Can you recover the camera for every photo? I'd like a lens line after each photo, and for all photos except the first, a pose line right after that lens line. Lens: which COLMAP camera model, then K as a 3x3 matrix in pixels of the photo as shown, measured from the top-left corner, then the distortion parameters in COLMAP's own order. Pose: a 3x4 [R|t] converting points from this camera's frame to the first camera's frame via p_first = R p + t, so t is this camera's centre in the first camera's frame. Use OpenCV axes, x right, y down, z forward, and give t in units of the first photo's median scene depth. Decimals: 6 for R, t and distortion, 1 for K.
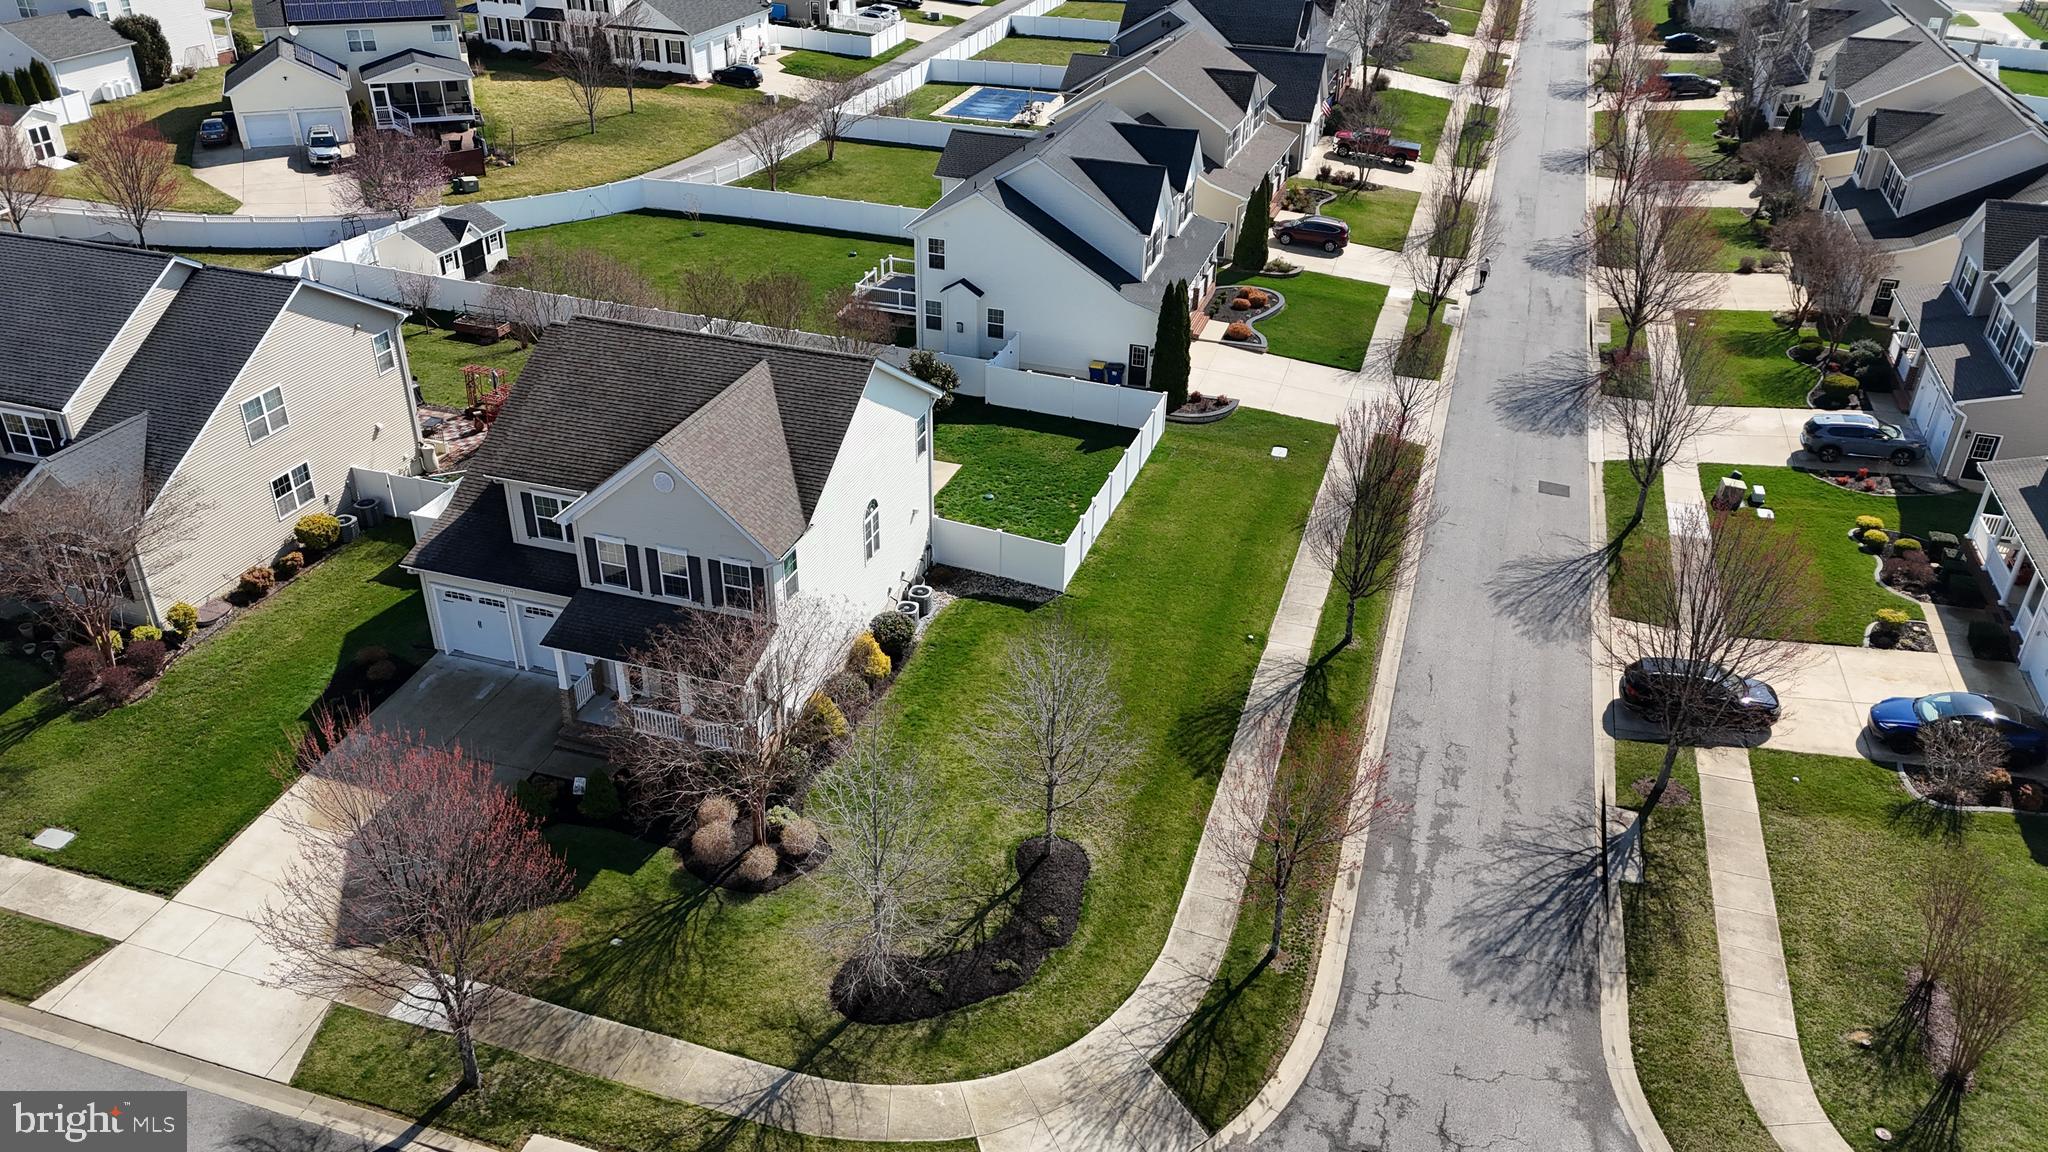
lens RADIAL K [[1504.7, 0, 1019.9], [0, 1504.7, 572.1], [0, 0, 1]] dist [0.073840, -0.062755]
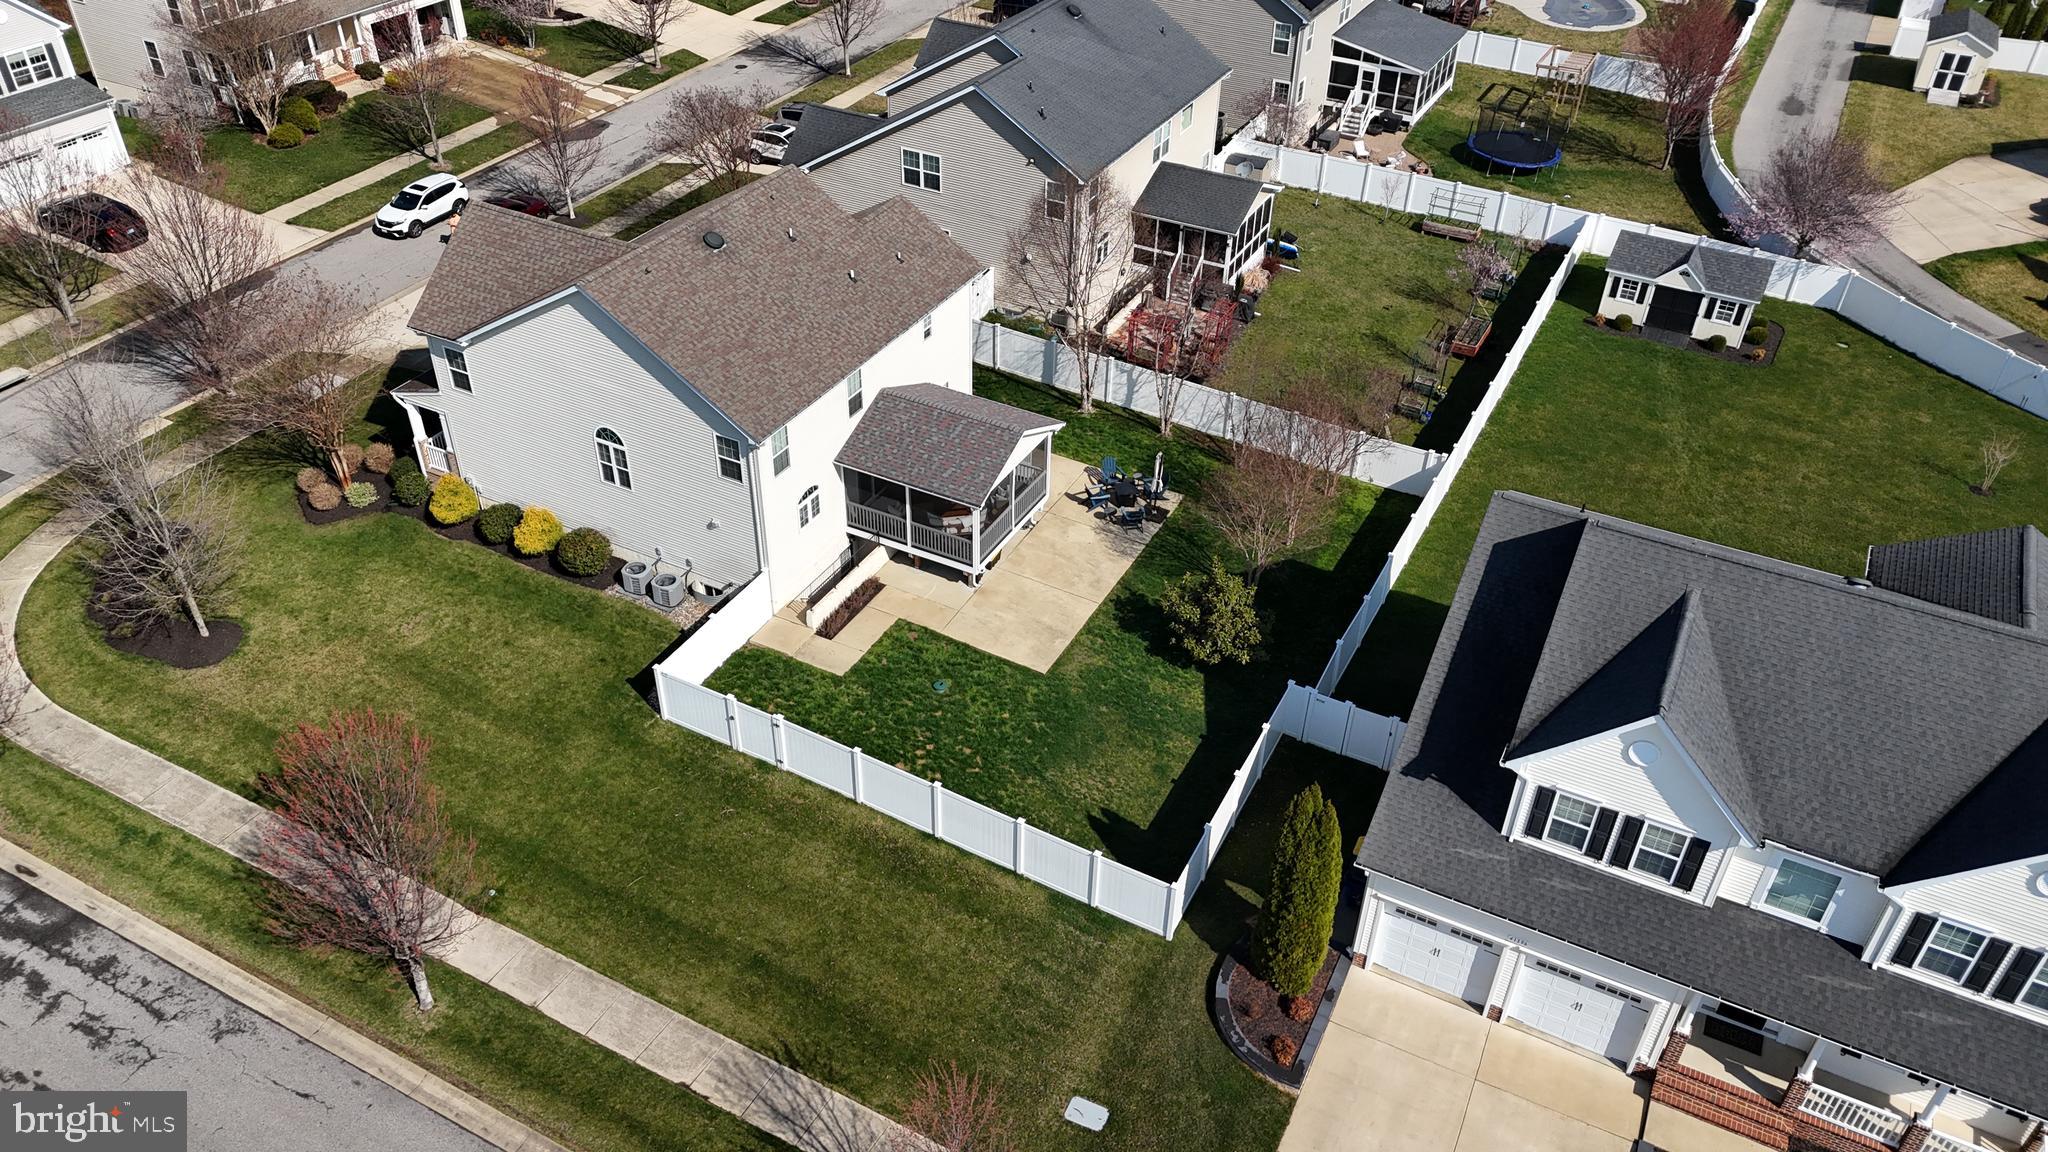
lens RADIAL K [[1504.7, 0, 1023.2], [0, 1504.7, 570.7], [0, 0, 1]] dist [0.073840, -0.062755]
pose [[-0.173196, 0.568578, -0.804190, 0.459341], [-0.508127, 0.647882, 0.567499, -0.454242], [0.843688, 0.506920, 0.176699, 0.758272]]
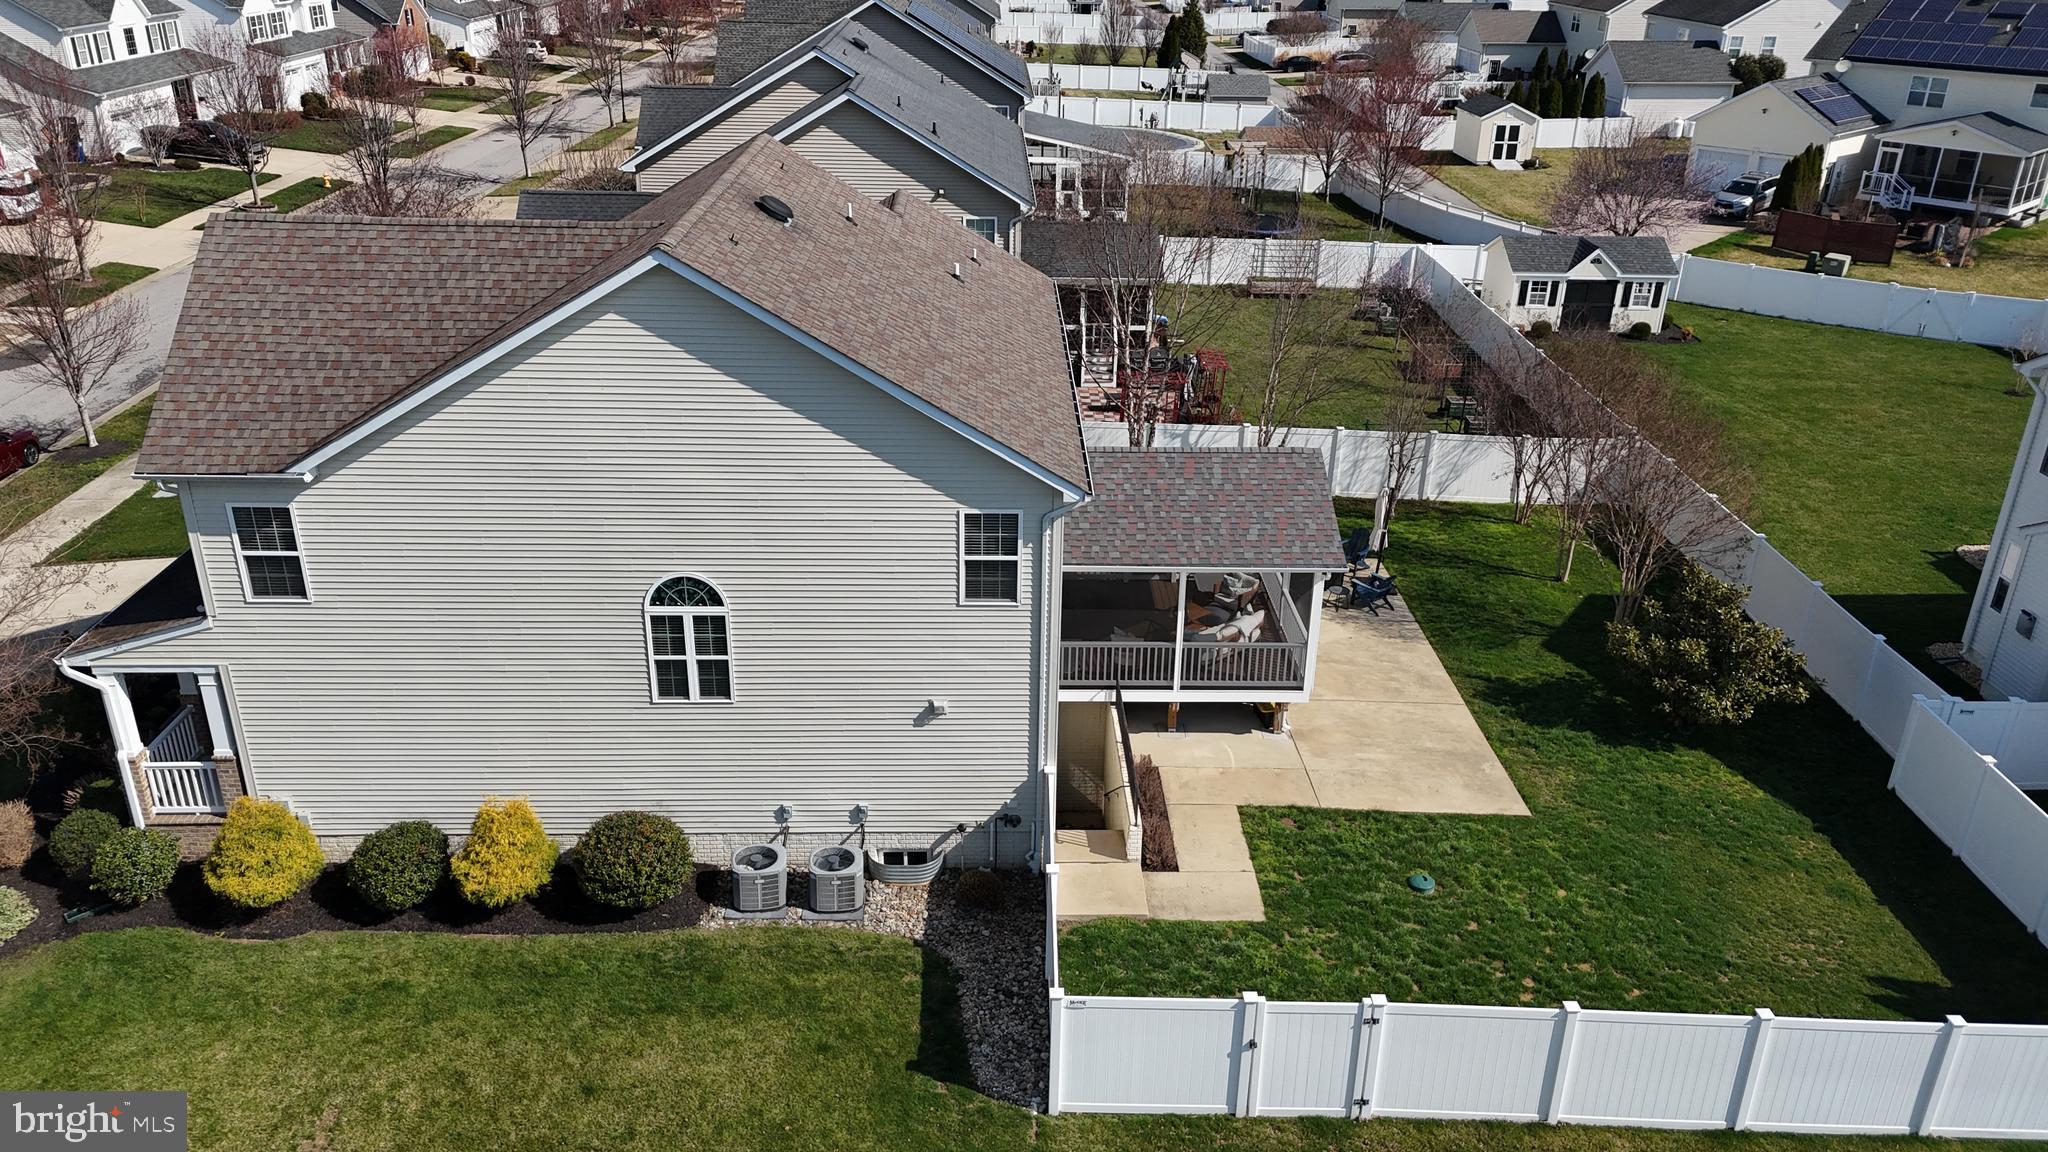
lens RADIAL K [[1504.7, 0, 1023.4], [0, 1504.7, 569.3], [0, 0, 1]] dist [0.073840, -0.062755]
pose [[0.328543, 0.372910, -0.867755, 0.229144], [-0.477649, 0.858208, 0.187963, -0.128030], [0.814807, 0.352728, 0.460078, 0.603133]]
